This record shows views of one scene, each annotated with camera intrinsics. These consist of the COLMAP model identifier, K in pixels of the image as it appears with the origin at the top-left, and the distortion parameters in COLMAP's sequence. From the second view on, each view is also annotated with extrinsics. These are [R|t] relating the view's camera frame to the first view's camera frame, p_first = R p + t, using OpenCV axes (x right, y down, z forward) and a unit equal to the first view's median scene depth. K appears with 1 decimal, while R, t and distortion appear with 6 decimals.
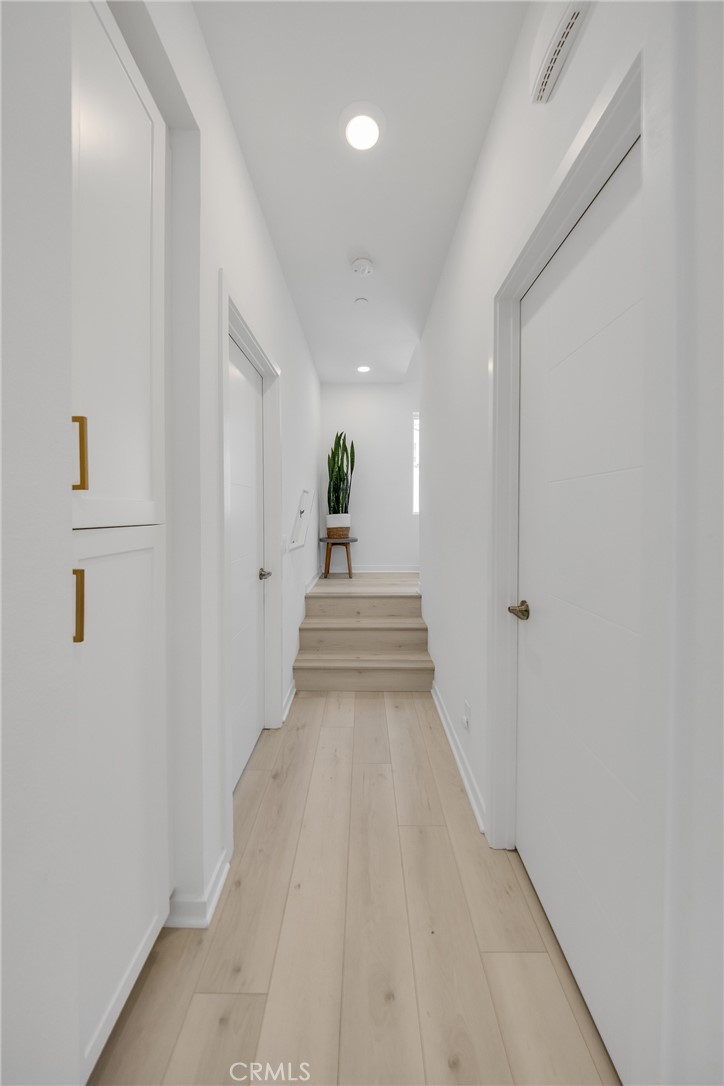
lens RADIAL K [[328.6, 0, 414.5], [0, 328.6, 517.2], [0, 0, 1]] dist [0.001066, 0.000043]
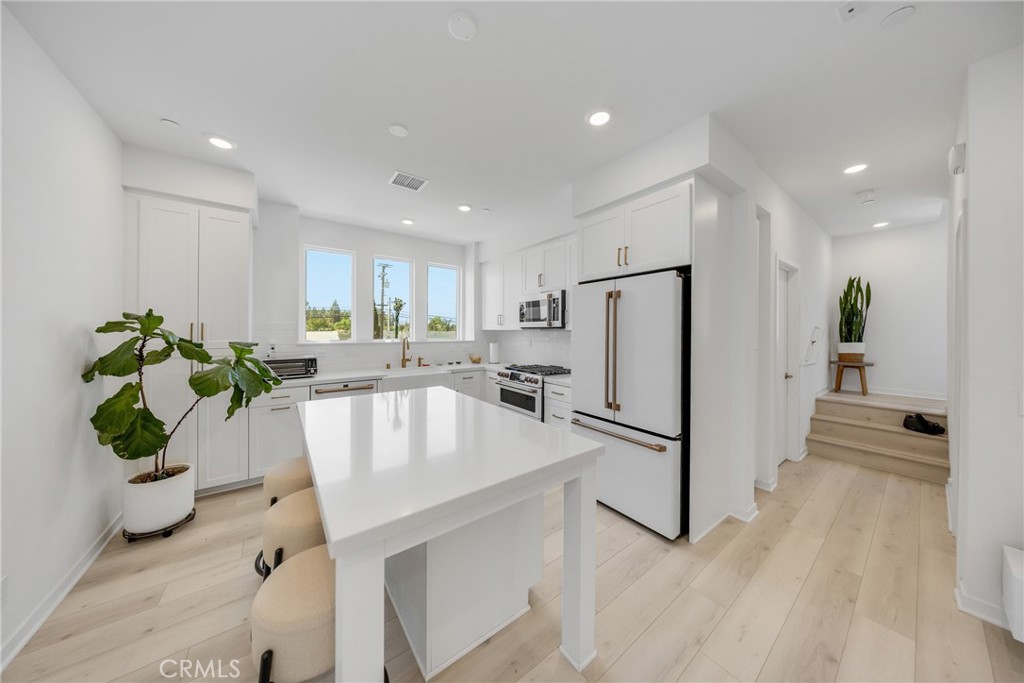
lens RADIAL K [[307.4, 0, 507.7], [0, 307.4, 331.8], [0, 0, 1]] dist [-0.002556, -0.001346]
pose [[0.452448, 0.002385, -0.891787, 0.220085], [-0.011550, 0.999928, -0.003185, -0.032994], [0.891716, 0.011741, 0.452443, -0.708021]]
